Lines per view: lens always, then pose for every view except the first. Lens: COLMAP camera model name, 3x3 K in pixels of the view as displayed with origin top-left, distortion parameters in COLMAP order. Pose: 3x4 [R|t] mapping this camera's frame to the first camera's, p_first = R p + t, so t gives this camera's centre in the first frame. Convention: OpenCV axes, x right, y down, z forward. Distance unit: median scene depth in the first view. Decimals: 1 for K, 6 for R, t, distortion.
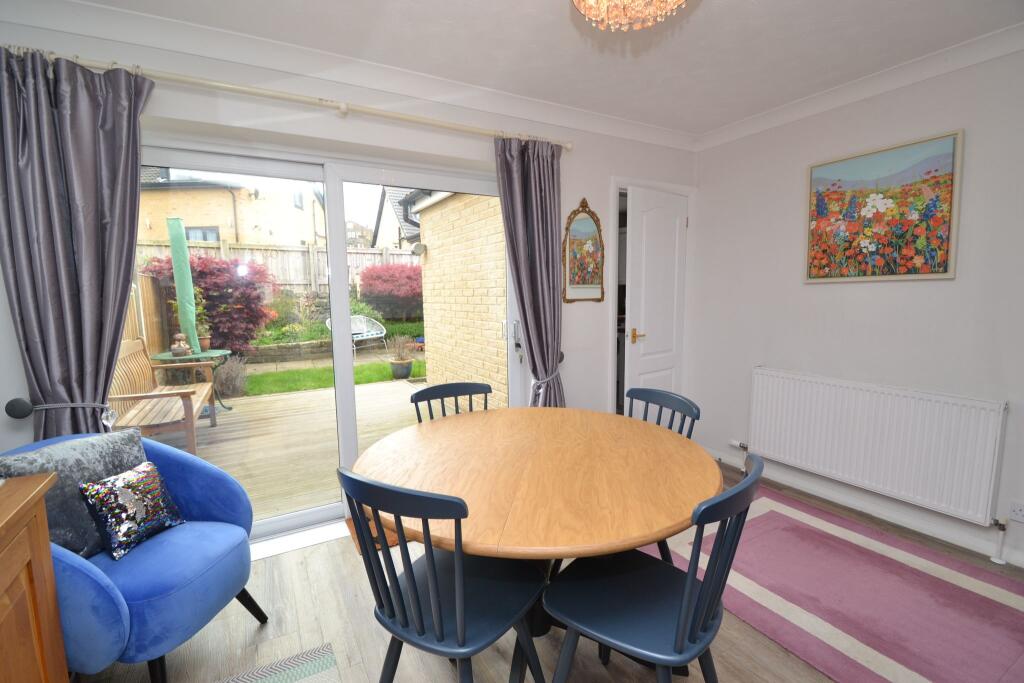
lens RADIAL K [[453.2, 0, 507.0], [0, 453.2, 341.6], [0, 0, 1]] dist [0.015710, -0.017347]
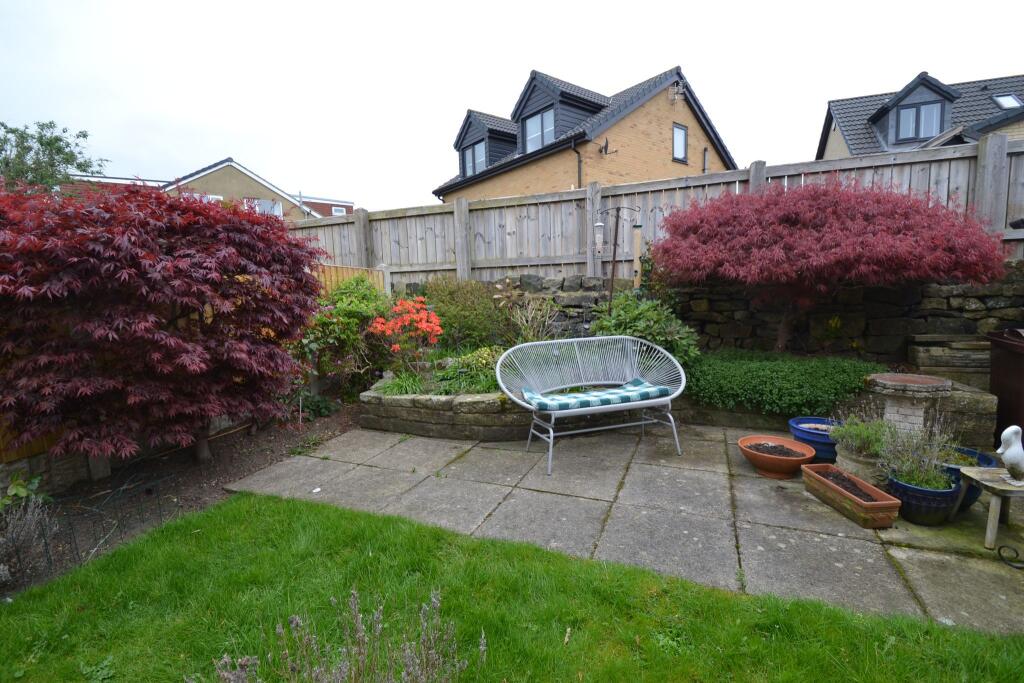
lens RADIAL K [[453.2, 0, 507.0], [0, 453.2, 341.6], [0, 0, 1]] dist [0.015710, -0.017347]
pose [[0.623504, 0.077646, -0.777955, -0.084429], [-0.058591, 0.996899, 0.052540, -0.060560], [0.779622, 0.012822, 0.626119, 0.628468]]
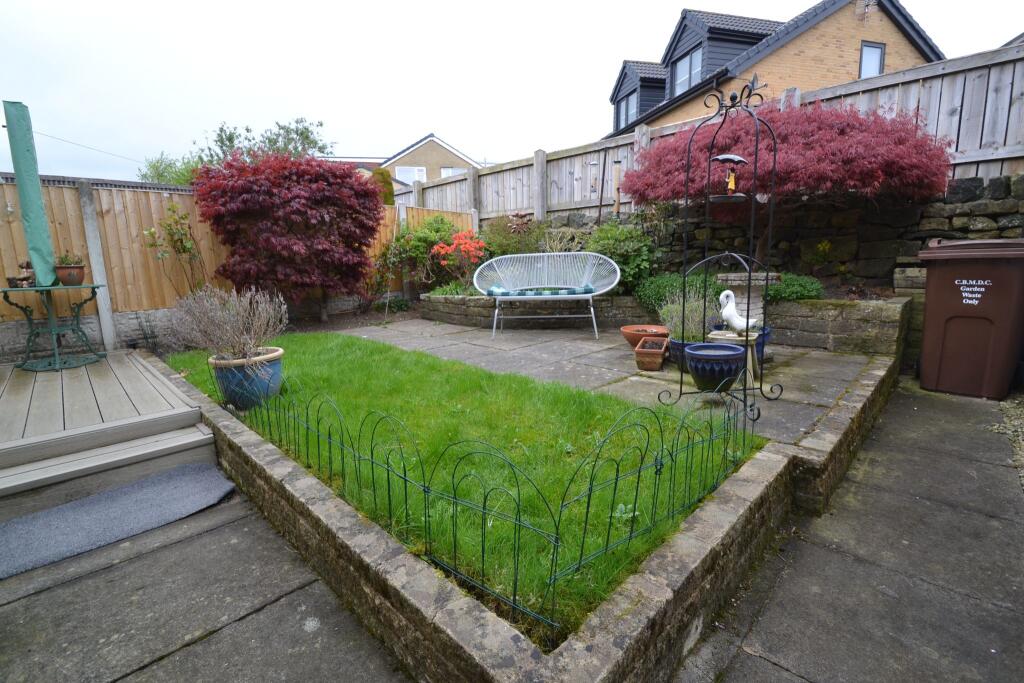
lens RADIAL K [[463.3, 0, 512.0], [0, 463.3, 341.5], [0, 0, 1]] dist [0.010577, -0.015598]
pose [[0.254249, 0.169624, -0.952148, 0.117023], [-0.085058, 0.984606, 0.152694, -0.029695], [0.963391, 0.042166, 0.264763, 0.730310]]
